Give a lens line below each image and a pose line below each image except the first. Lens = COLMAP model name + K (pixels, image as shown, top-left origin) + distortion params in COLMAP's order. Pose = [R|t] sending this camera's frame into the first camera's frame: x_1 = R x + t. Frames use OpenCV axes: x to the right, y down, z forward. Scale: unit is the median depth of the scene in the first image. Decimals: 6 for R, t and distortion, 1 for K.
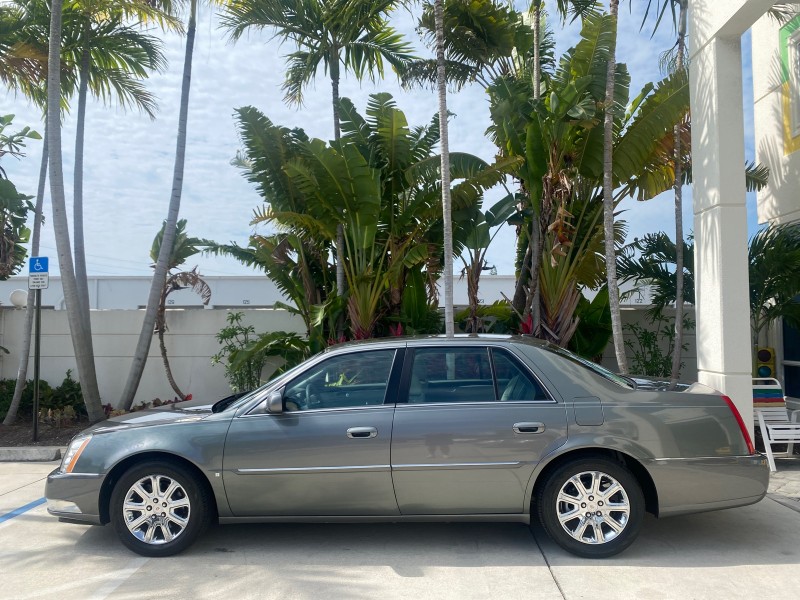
lens RADIAL K [[606.8, 0, 399.8], [0, 606.8, 298.4], [0, 0, 1]] dist [0.014095, -0.004359]
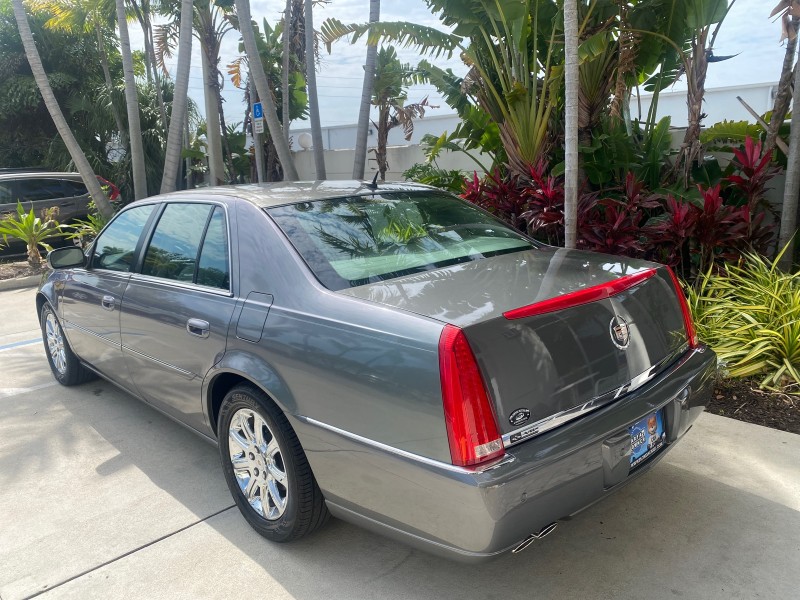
lens RADIAL K [[612.8, 0, 401.0], [0, 612.8, 296.5], [0, 0, 1]] dist [0.003695, 0.001205]
pose [[0.730444, 0.125514, -0.671340, 0.363647], [0.059830, 0.967429, 0.245969, 0.011397], [0.680347, -0.219833, 0.699144, 0.302672]]
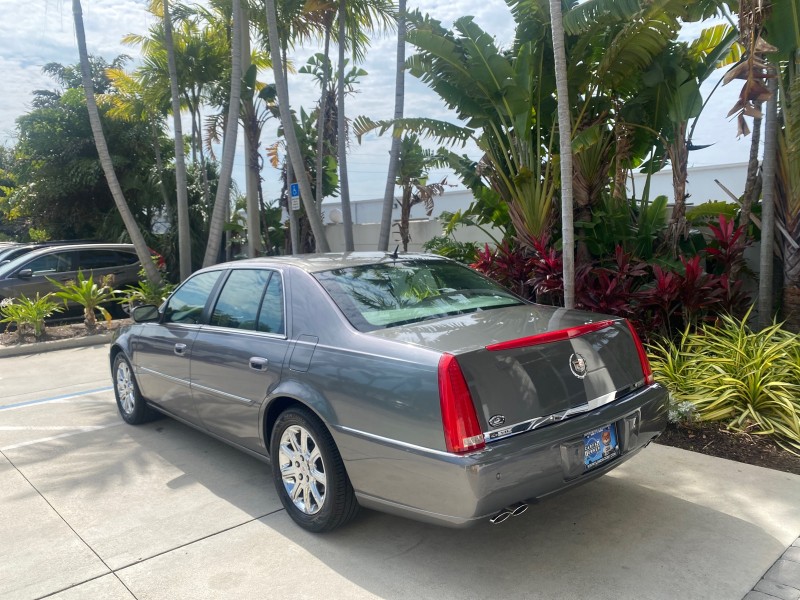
lens RADIAL K [[612.4, 0, 396.5], [0, 612.4, 299.3], [0, 0, 1]] dist [0.006147, -0.001401]
pose [[0.697453, 0.055718, -0.714461, 0.427438], [0.061756, 0.988591, 0.137383, 0.005473], [0.713965, -0.139940, 0.686055, 0.243733]]
